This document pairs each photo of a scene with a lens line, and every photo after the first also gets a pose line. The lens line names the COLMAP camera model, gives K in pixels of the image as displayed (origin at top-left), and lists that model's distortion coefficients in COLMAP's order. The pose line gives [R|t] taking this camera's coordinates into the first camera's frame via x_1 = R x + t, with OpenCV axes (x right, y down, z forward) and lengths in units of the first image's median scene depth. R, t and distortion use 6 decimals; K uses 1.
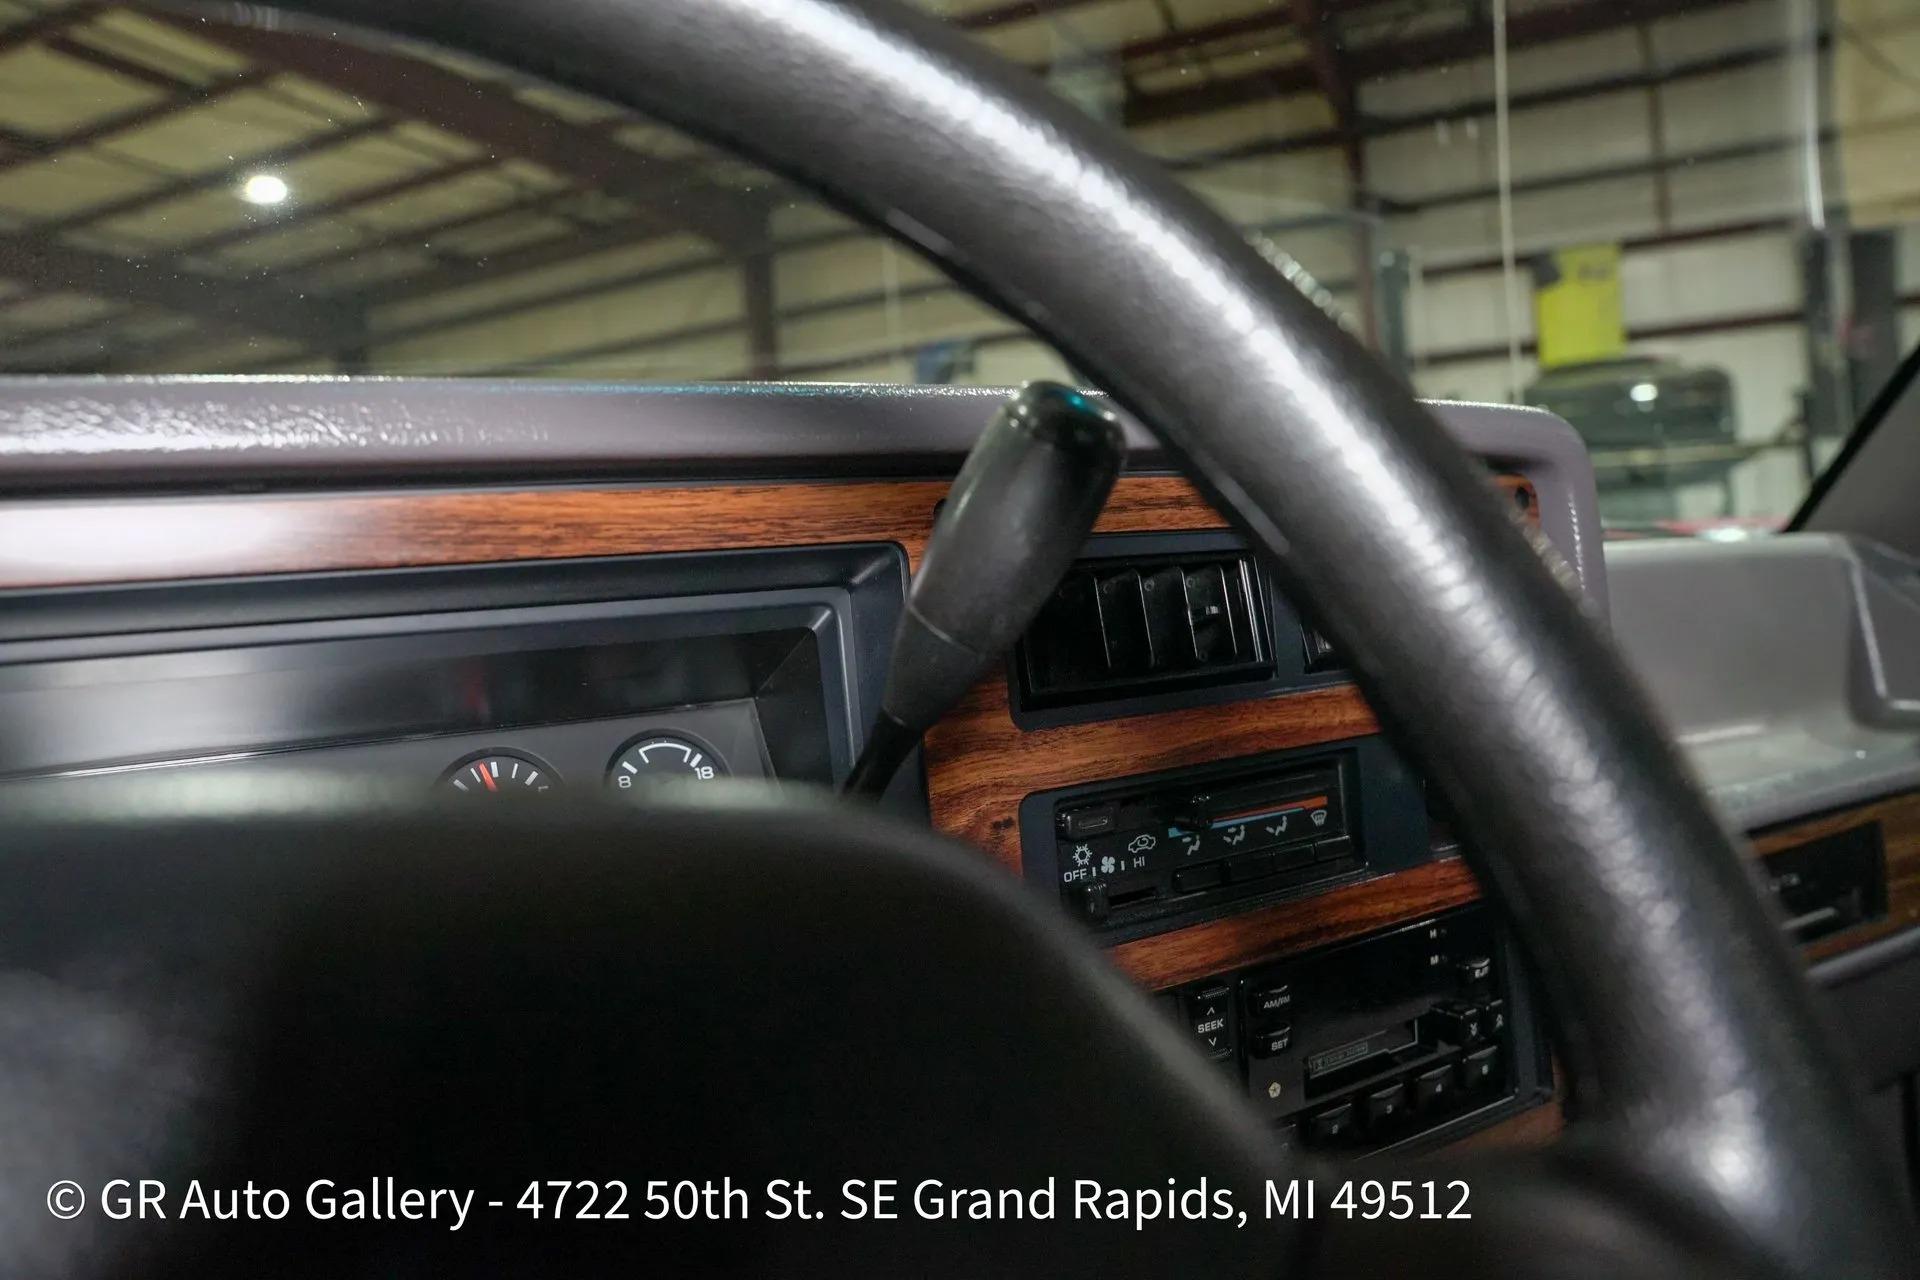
lens RADIAL K [[1314.4, 0, 964.7], [0, 1314.4, 634.4], [0, 0, 1]] dist [-0.143353, 0.112232]
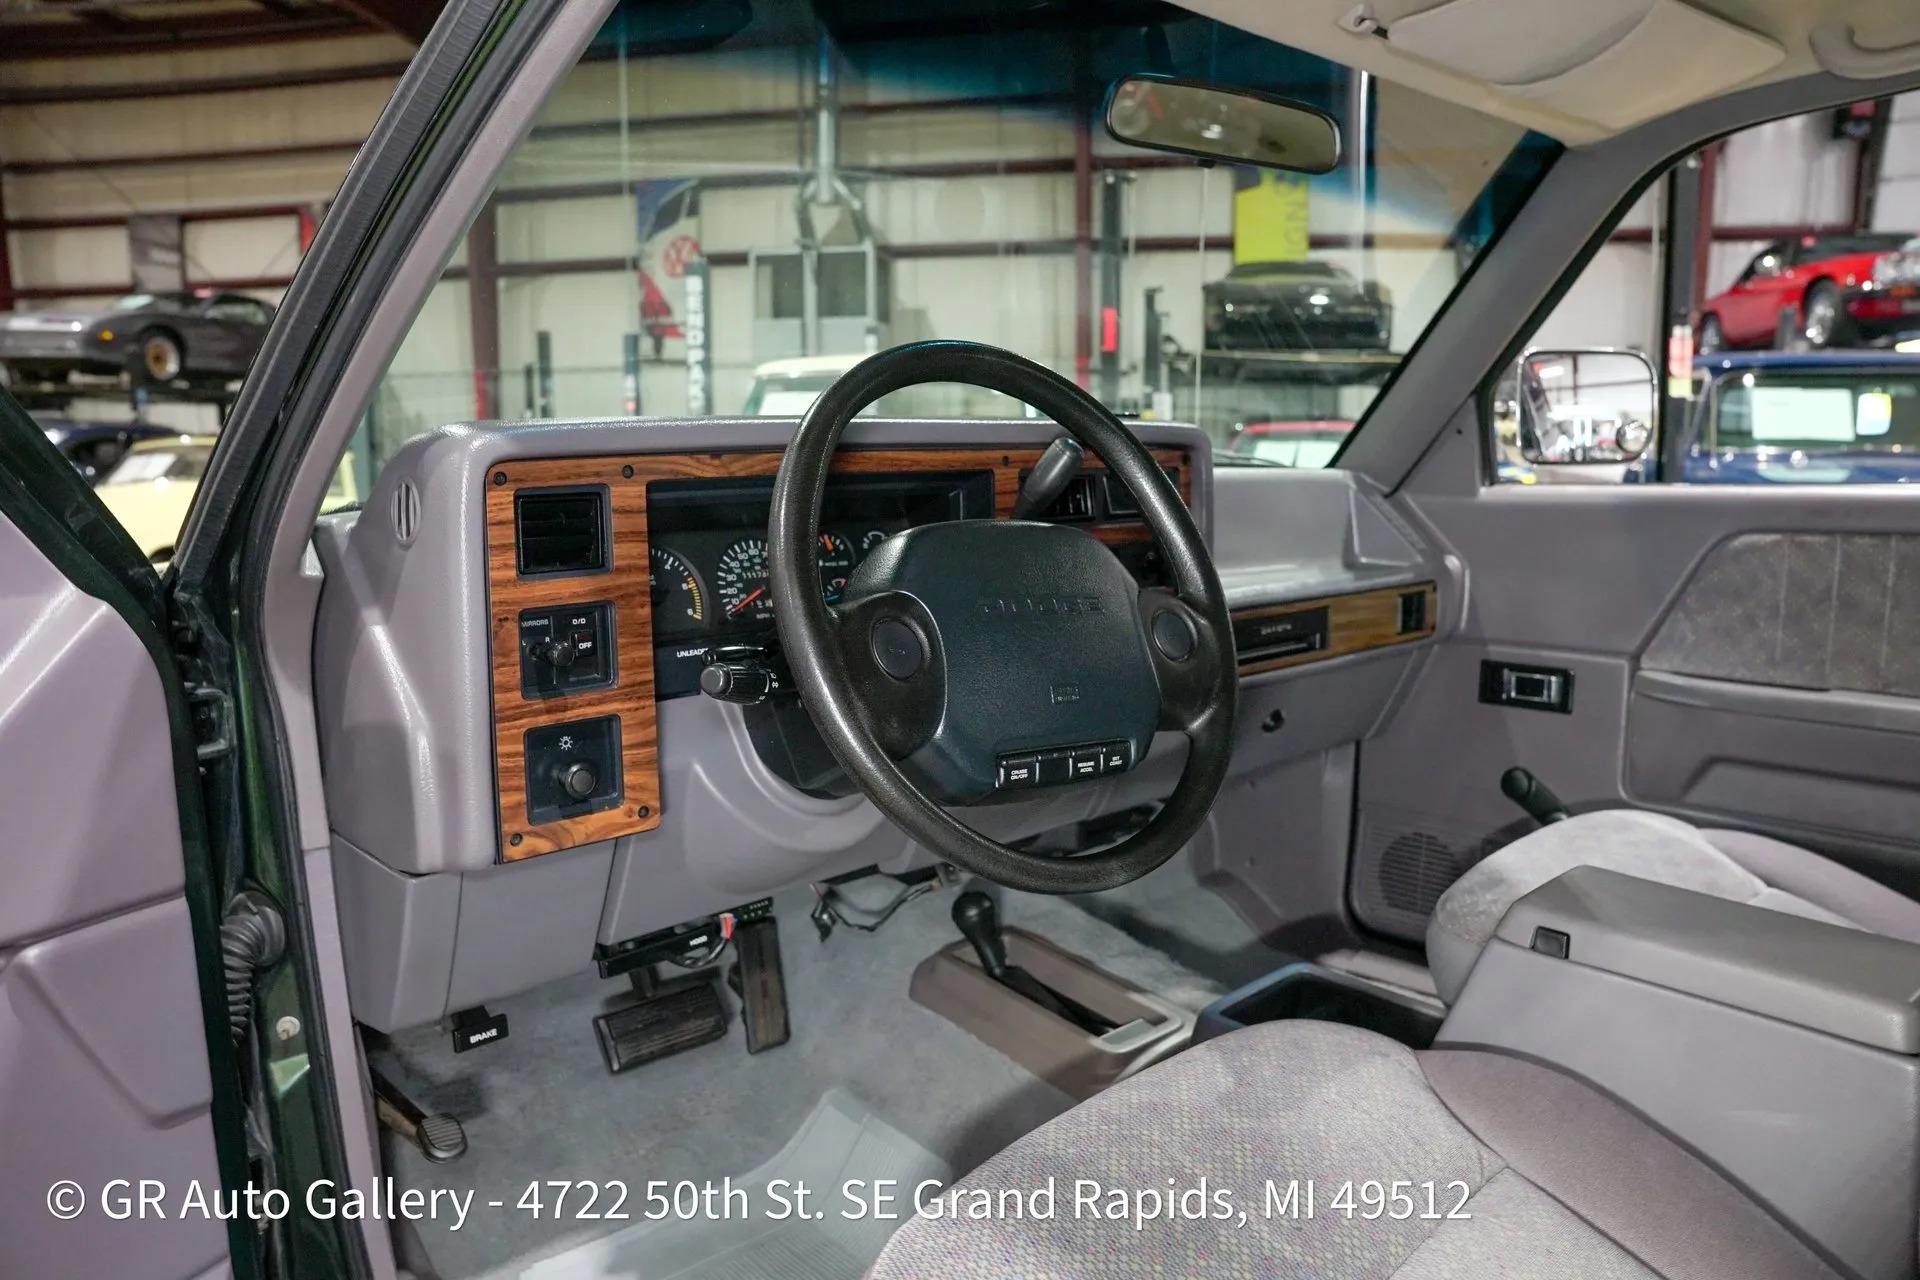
lens RADIAL K [[1493.6, 0, 963.7], [0, 1493.6, 637.1], [0, 0, 1]] dist [-0.102031, 0.132054]
pose [[0.966179, 0.038861, 0.254929, -0.439794], [-0.064940, 0.993386, 0.094692, -0.002791], [-0.249563, -0.108045, 0.962312, -1.067235]]
